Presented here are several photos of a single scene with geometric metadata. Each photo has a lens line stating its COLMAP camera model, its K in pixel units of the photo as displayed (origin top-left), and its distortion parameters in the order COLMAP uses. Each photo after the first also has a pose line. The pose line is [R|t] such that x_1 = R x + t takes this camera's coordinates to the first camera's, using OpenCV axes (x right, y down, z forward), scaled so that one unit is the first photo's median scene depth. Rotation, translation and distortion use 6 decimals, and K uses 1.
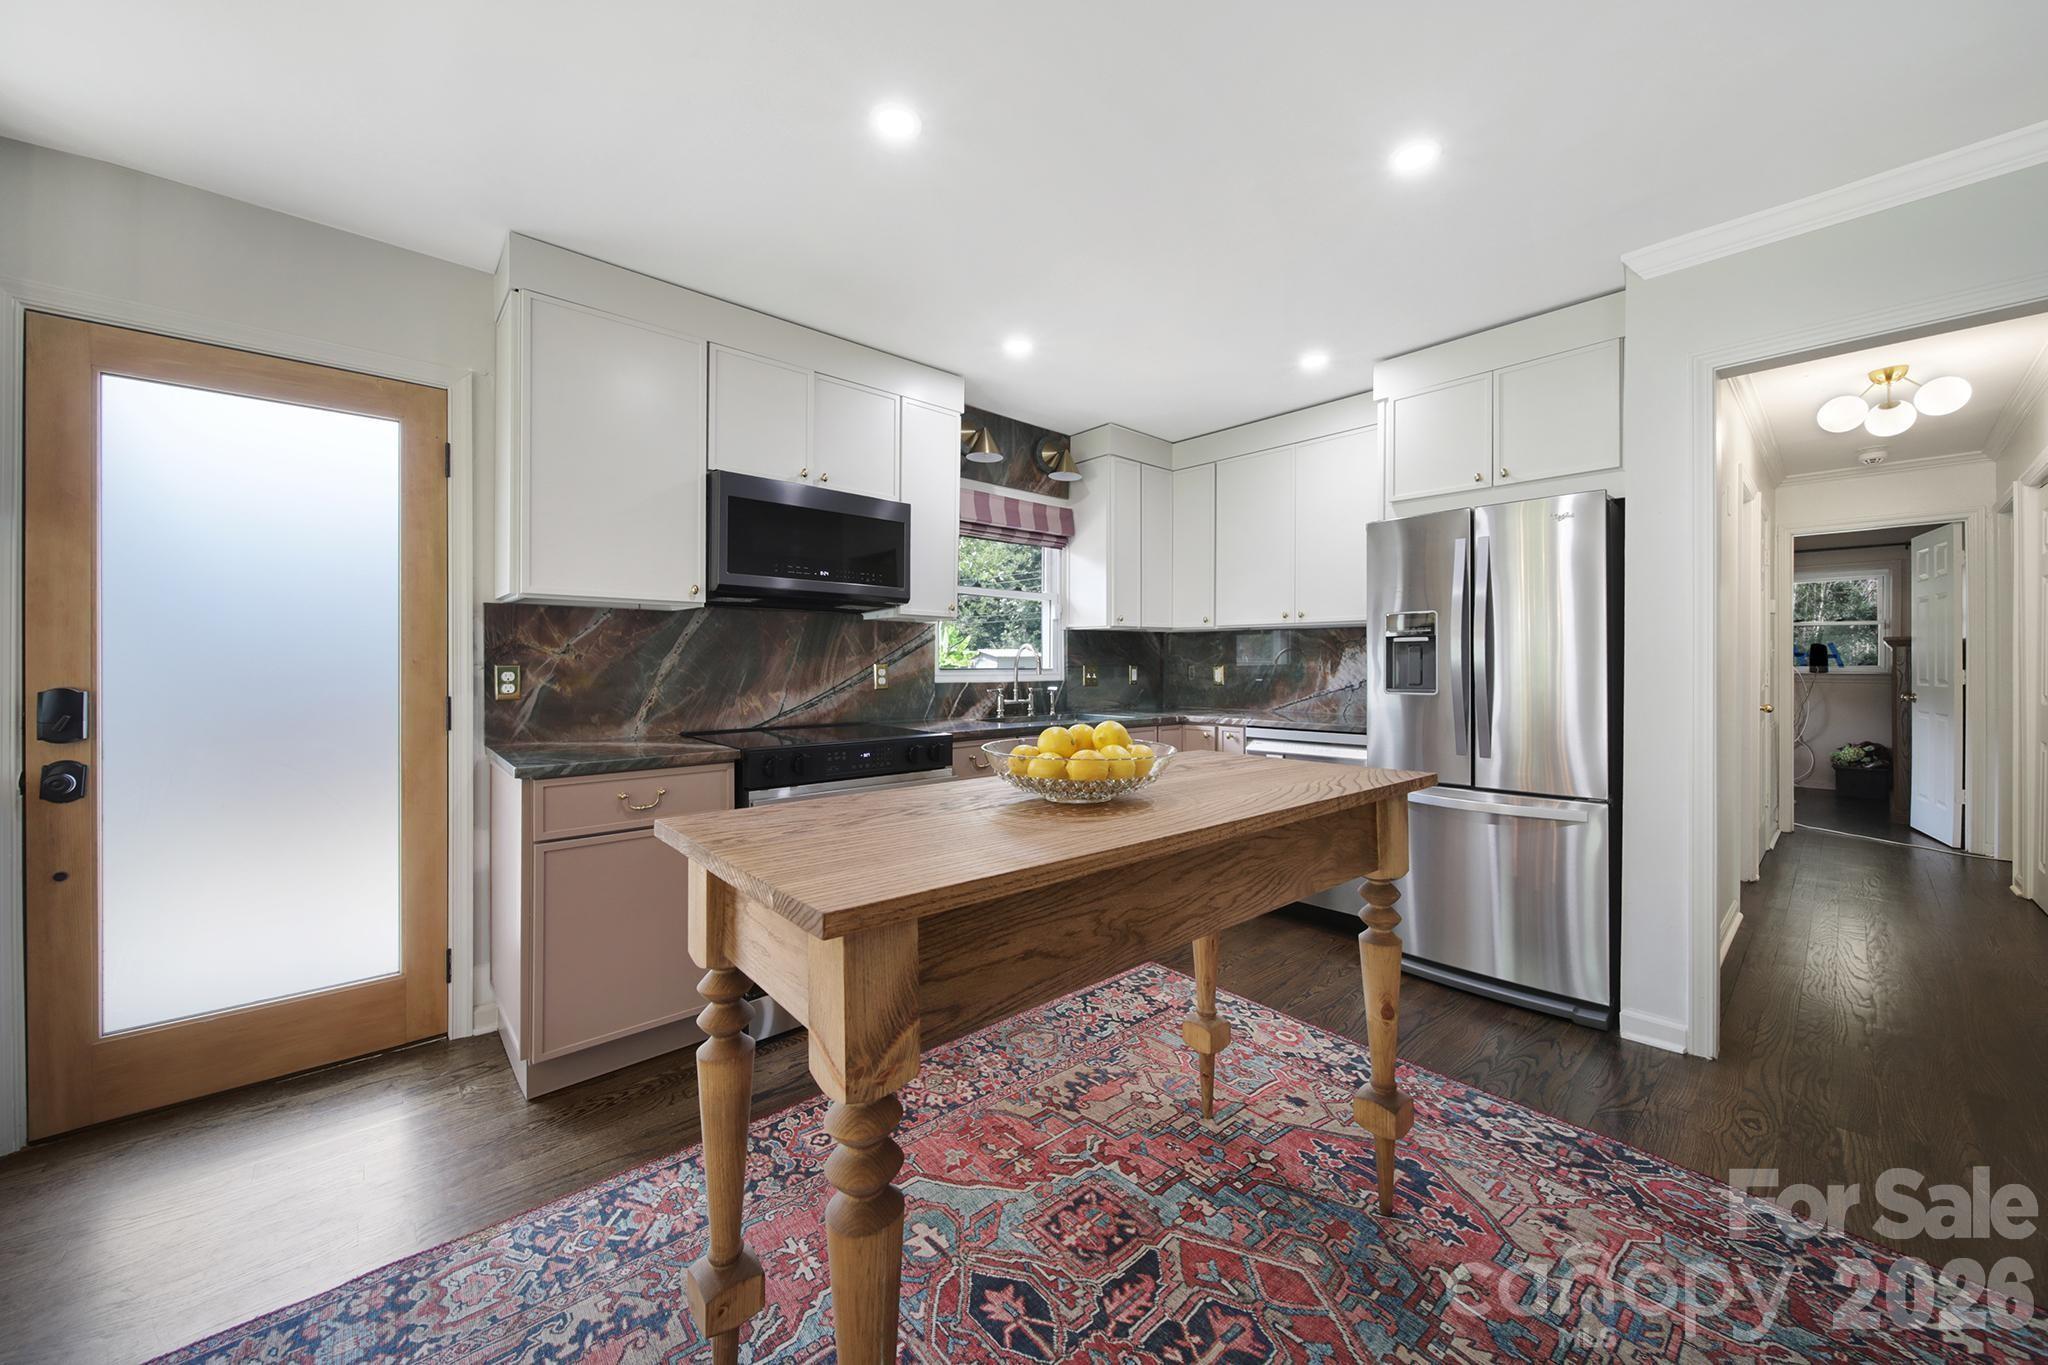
lens RADIAL K [[746.4, 0, 1027.7], [0, 746.4, 658.6], [0, 0, 1]] dist [-0.001289, -0.000175]
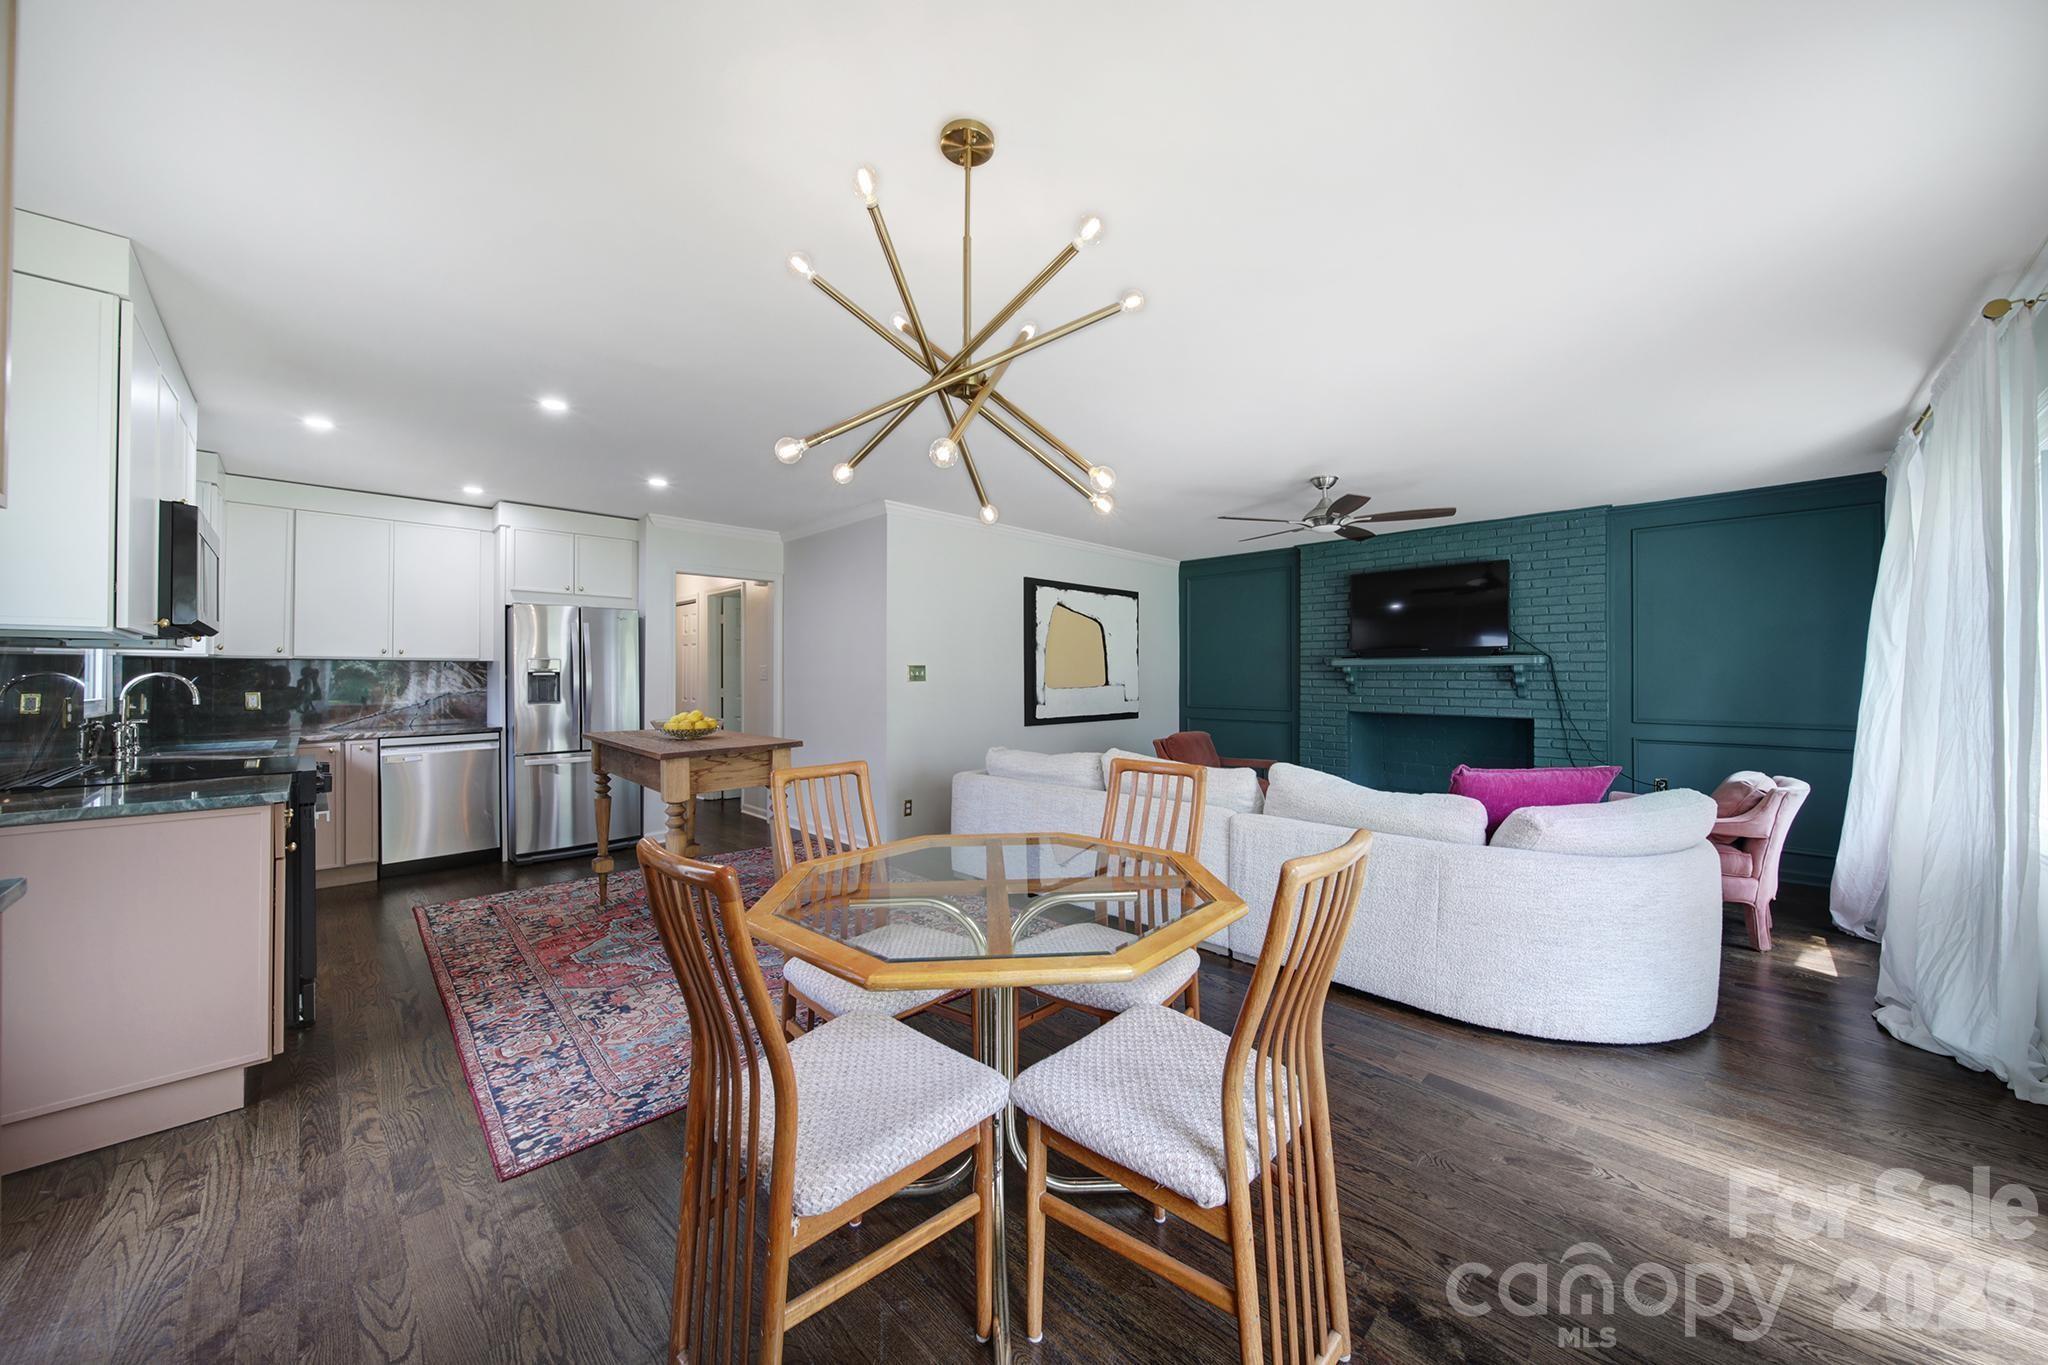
lens RADIAL K [[714.8, 0, 1023.1], [0, 714.8, 670.9], [0, 0, 1]] dist [-0.002664, -0.000433]
pose [[-0.052648, 0.006259, 0.998594, -1.134221], [-0.001356, 0.999979, -0.006340, -0.020930], [-0.998612, -0.001688, -0.052638, -0.045330]]
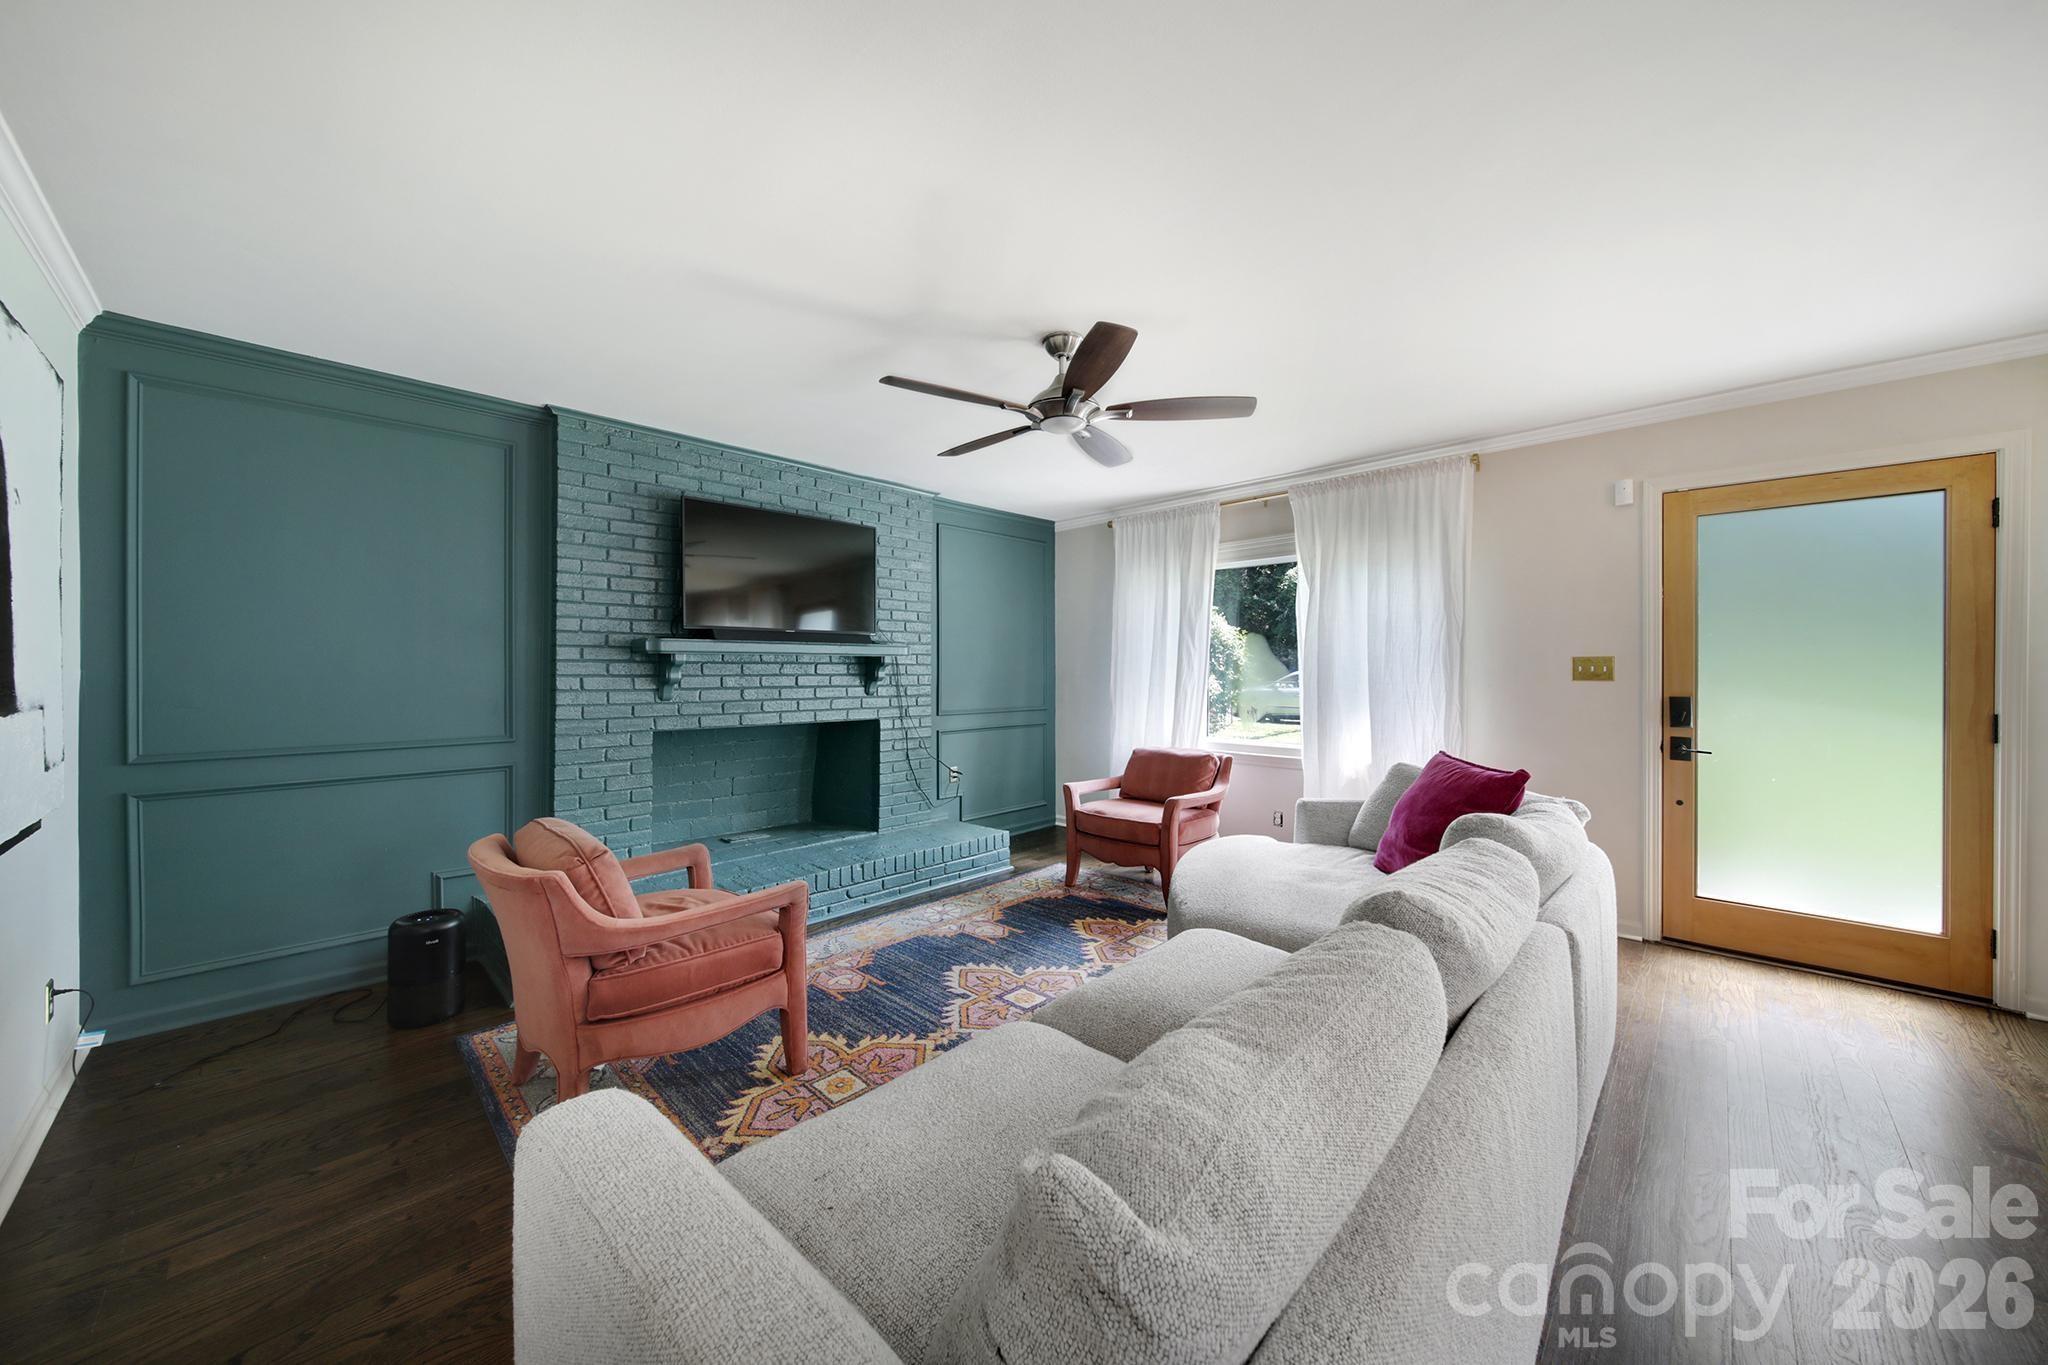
lens RADIAL K [[714.8, 0, 1023.1], [0, 714.8, 670.9], [0, 0, 1]] dist [-0.002664, -0.000433]
pose [[-0.997869, -0.001414, -0.065231, 0.291837], [-0.001655, 0.999992, 0.003641, -0.023502], [0.065225, 0.003741, -0.997864, 0.122540]]
